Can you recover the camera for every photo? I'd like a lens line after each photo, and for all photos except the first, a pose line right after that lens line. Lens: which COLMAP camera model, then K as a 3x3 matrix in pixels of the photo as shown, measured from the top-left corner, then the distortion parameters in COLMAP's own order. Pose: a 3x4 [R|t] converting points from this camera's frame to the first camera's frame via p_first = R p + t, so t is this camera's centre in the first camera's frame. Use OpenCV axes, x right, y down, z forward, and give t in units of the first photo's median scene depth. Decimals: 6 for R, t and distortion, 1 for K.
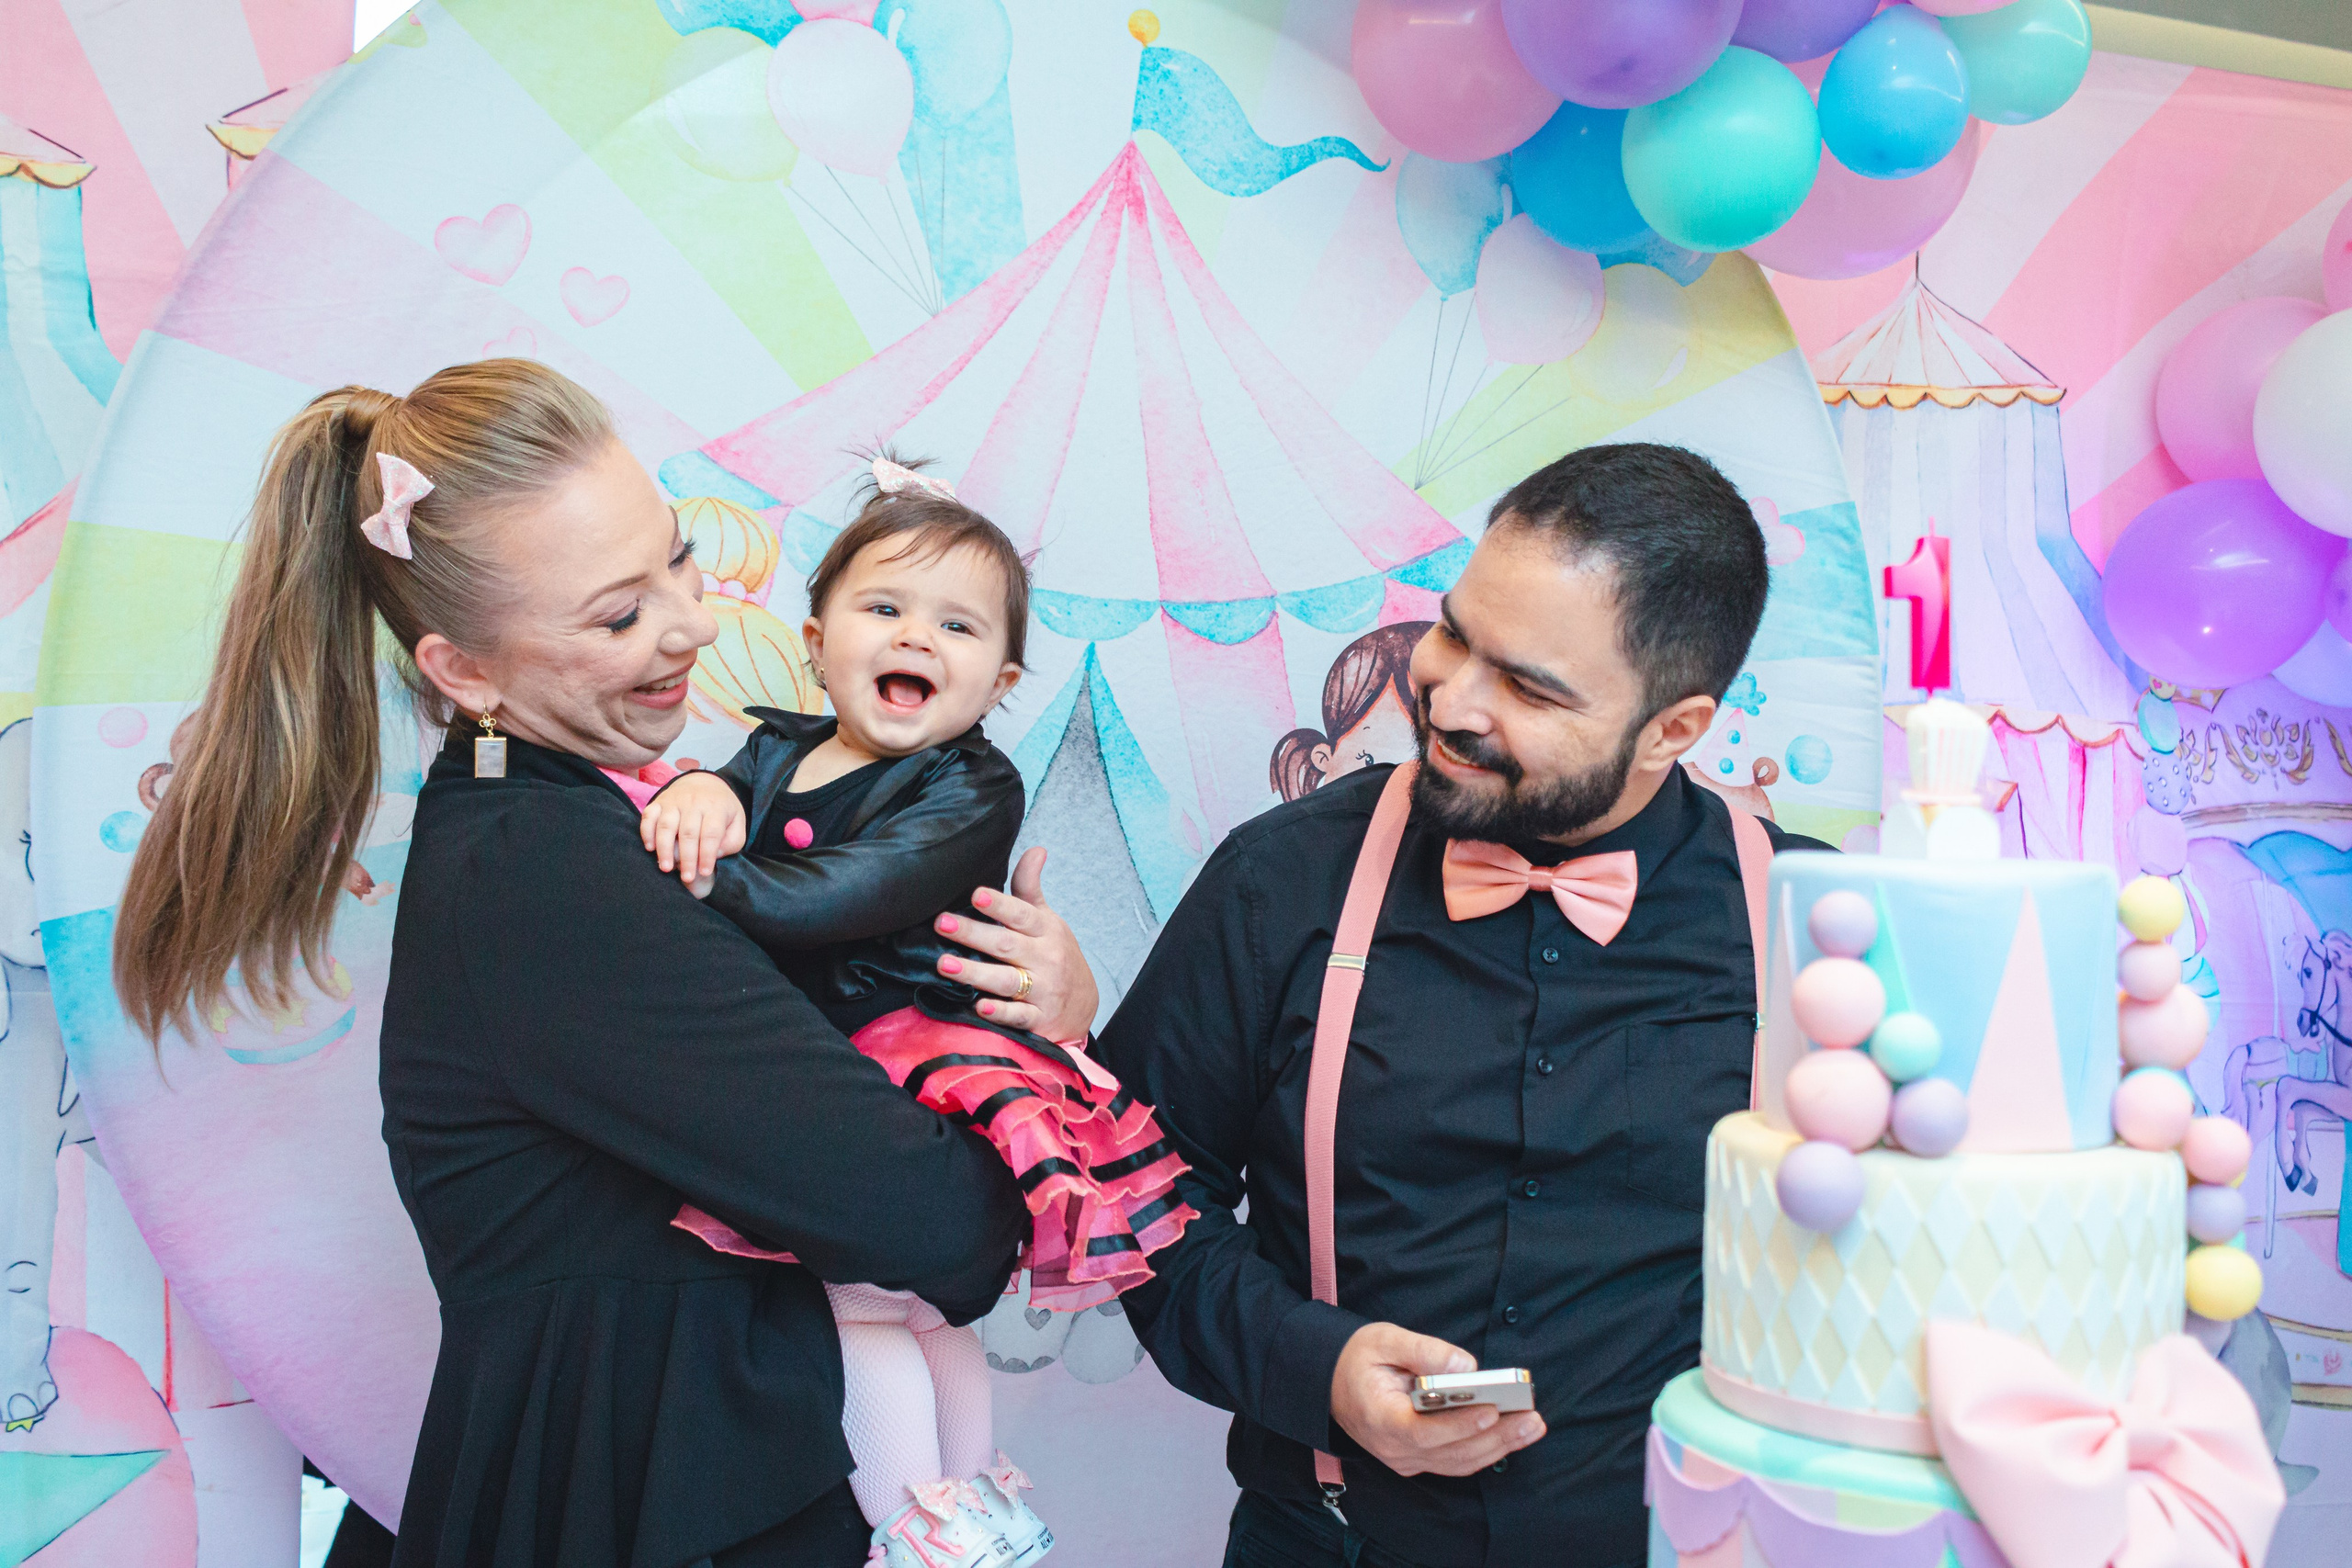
lens RADIAL K [[2625.2, 0, 1183.2], [0, 2625.2, 795.2], [0, 0, 1]] dist [0.003263, 0.013614]
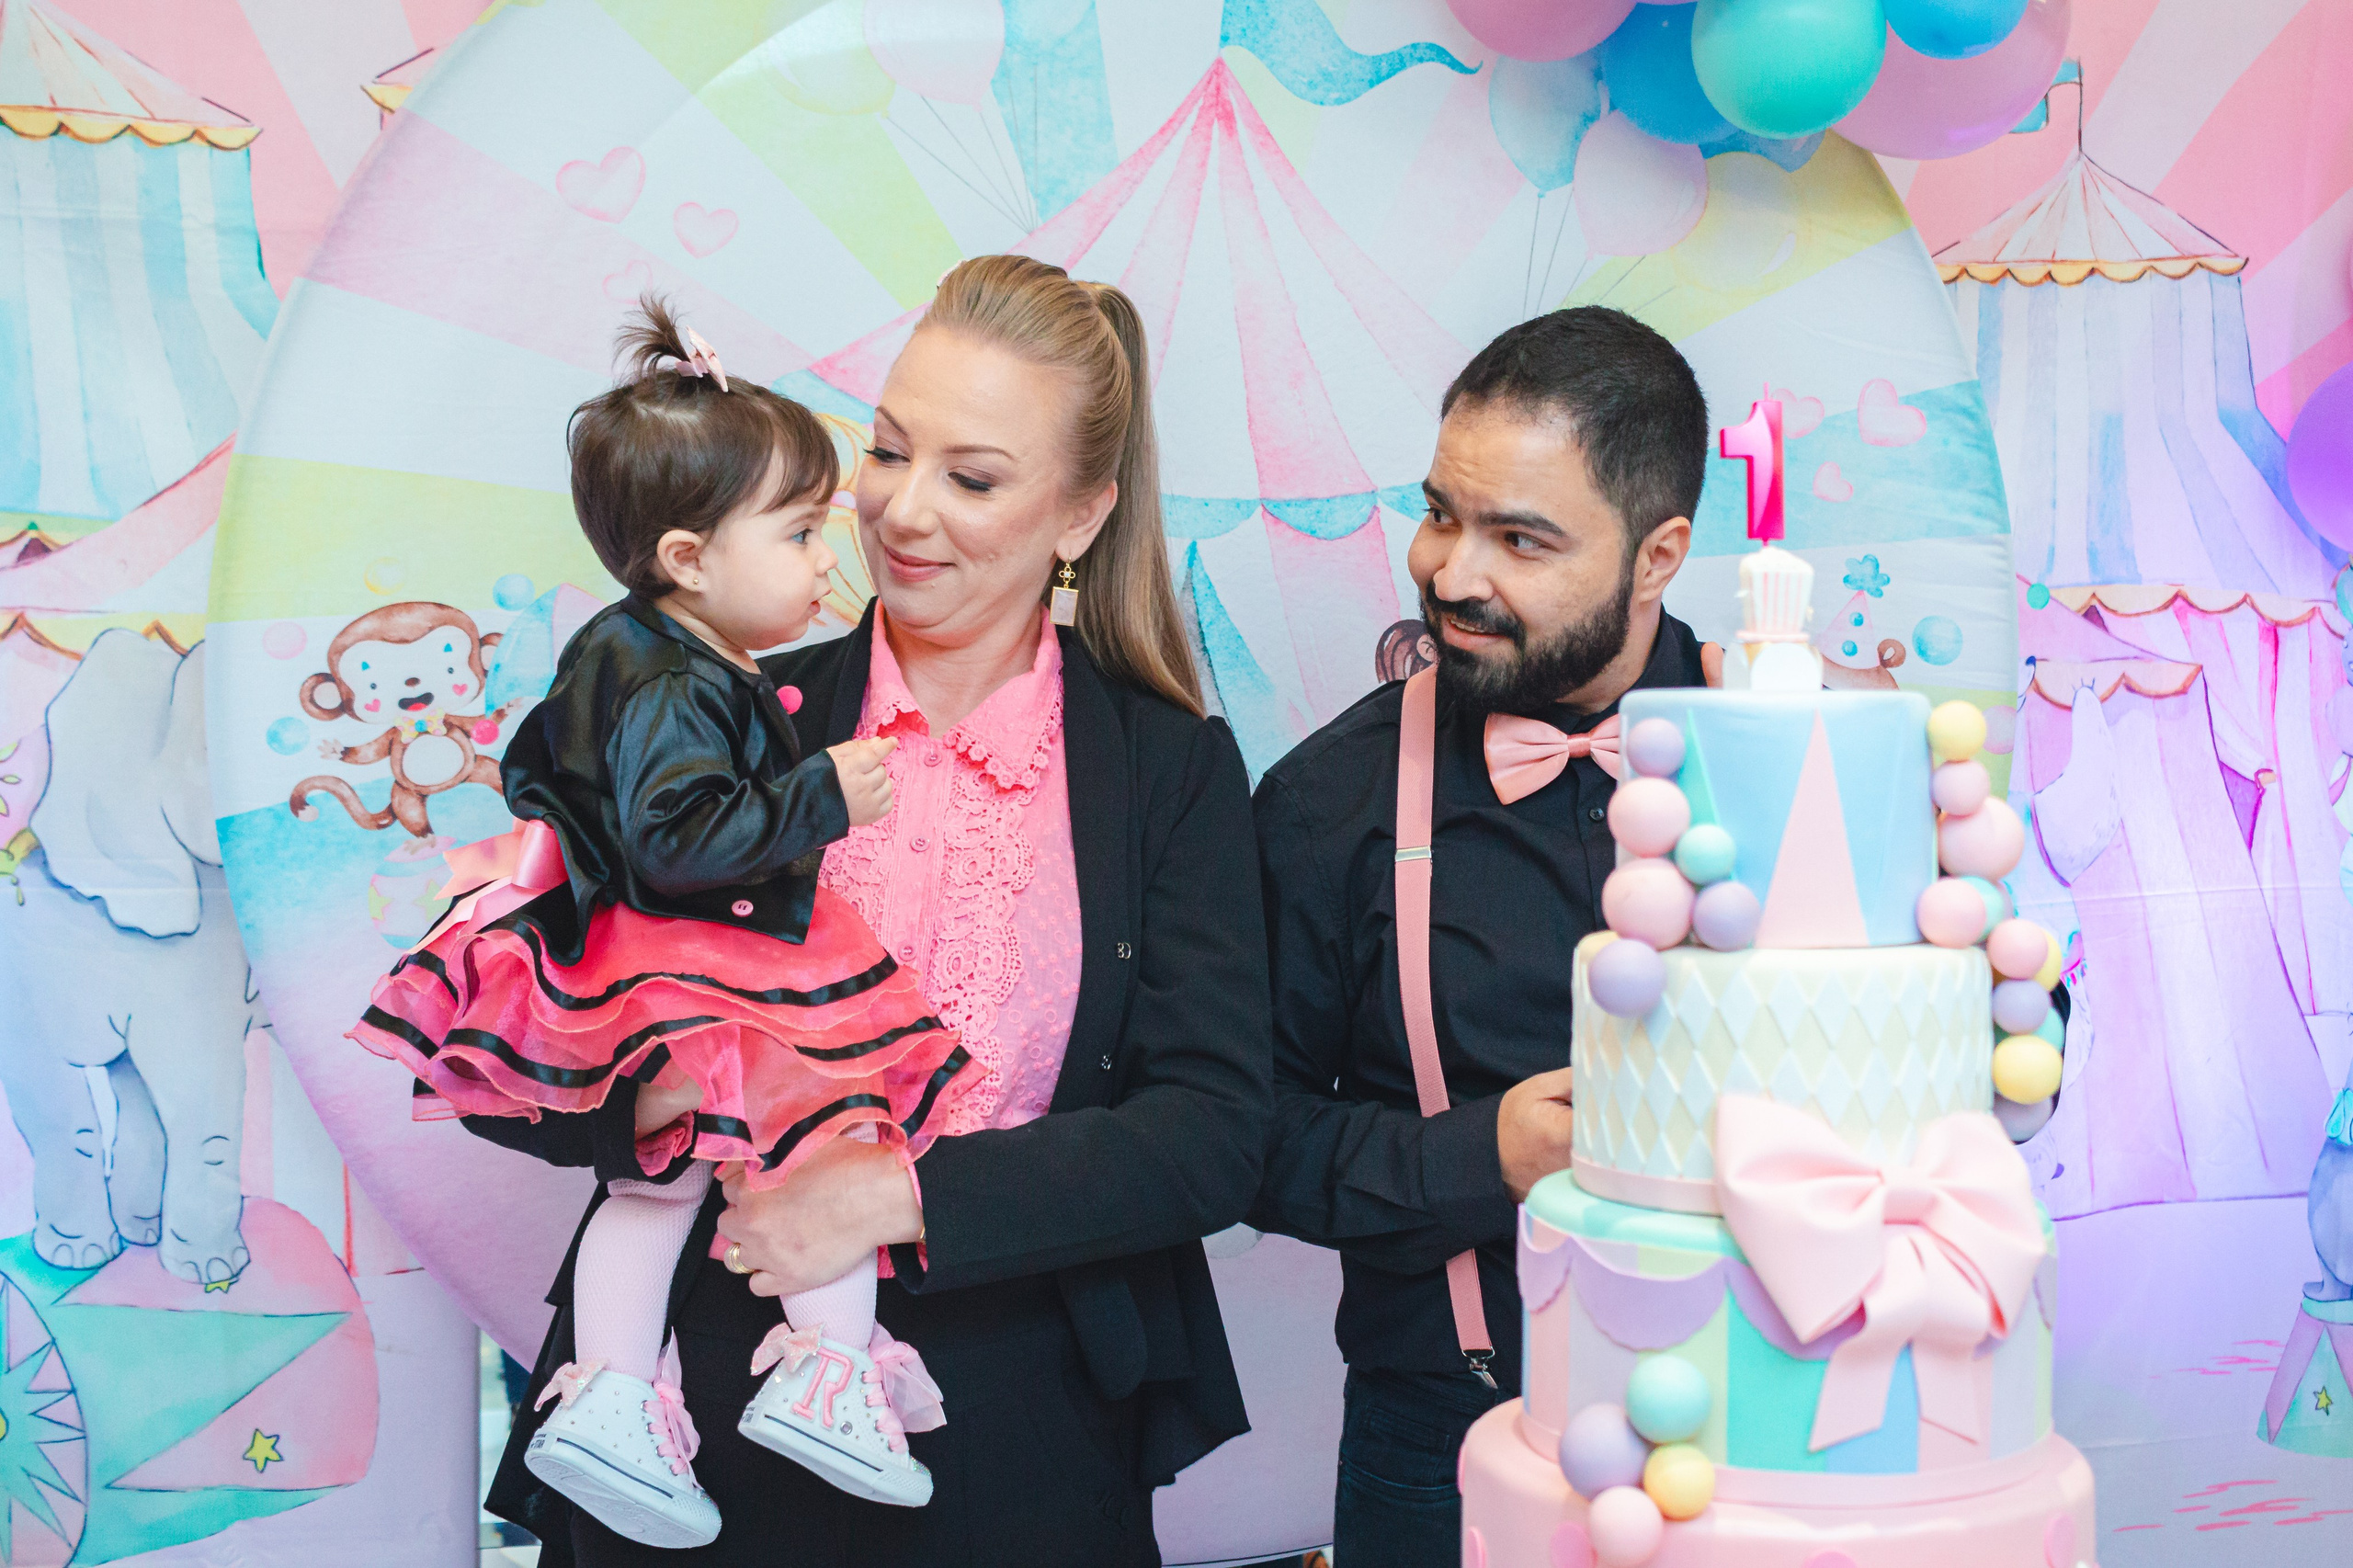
lens RADIAL K [[2881.3, 0, 1265.1], [0, 2881.3, 726.2], [0, 0, 1]] dist [0.006984, -0.011466]
pose [[0.993351, -0.022313, -0.112939, 0.120035], [0.021564, 0.999737, -0.007856, 0.024631], [0.113084, 0.005369, 0.993571, -0.128809]]
